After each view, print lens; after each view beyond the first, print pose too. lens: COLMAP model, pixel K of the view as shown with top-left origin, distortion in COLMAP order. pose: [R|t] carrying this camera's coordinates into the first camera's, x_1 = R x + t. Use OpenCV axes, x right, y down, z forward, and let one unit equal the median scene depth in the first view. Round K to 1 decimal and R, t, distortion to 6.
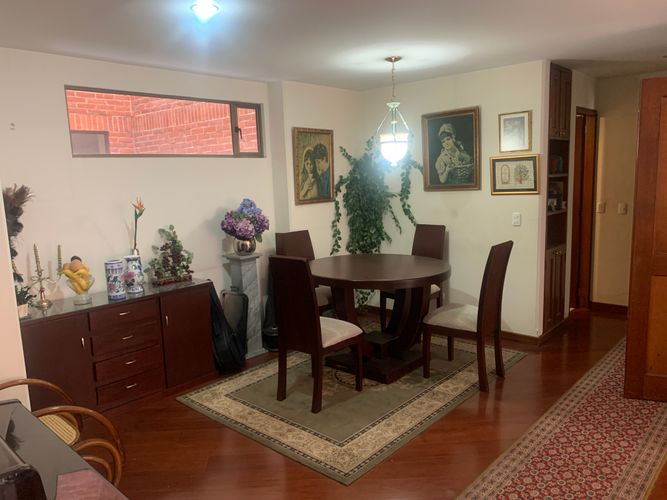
lens RADIAL K [[512.5, 0, 327.3], [0, 512.5, 253.9], [0, 0, 1]] dist [0.052411, -0.097449]
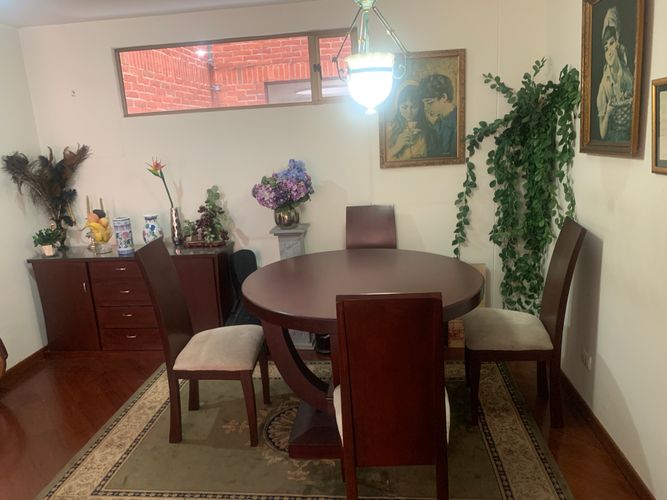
lens RADIAL K [[512.5, 0, 327.3], [0, 512.5, 253.9], [0, 0, 1]] dist [0.052411, -0.097449]
pose [[0.581515, 0.188548, -0.791385, 0.489067], [-0.084839, 0.981523, 0.171508, -0.094623], [0.809100, -0.032594, 0.586767, 0.518599]]
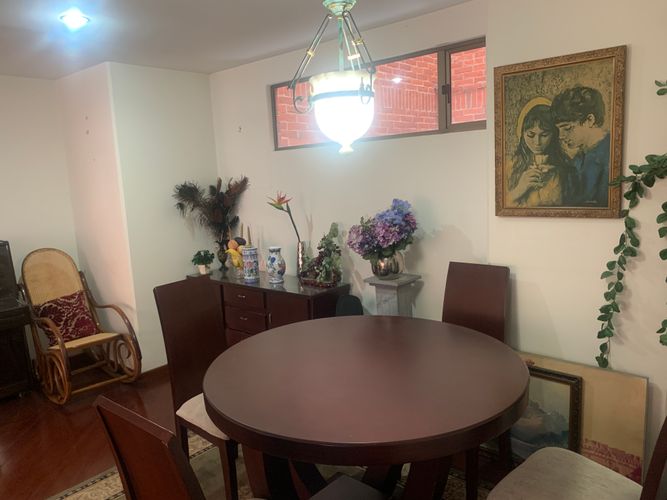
lens RADIAL K [[512.5, 0, 327.3], [0, 512.5, 253.9], [0, 0, 1]] dist [0.052411, -0.097449]
pose [[0.005259, 0.189821, -0.981805, 0.474512], [-0.099883, 0.977008, 0.188358, -0.140861], [0.994985, 0.097075, 0.024098, 0.821261]]
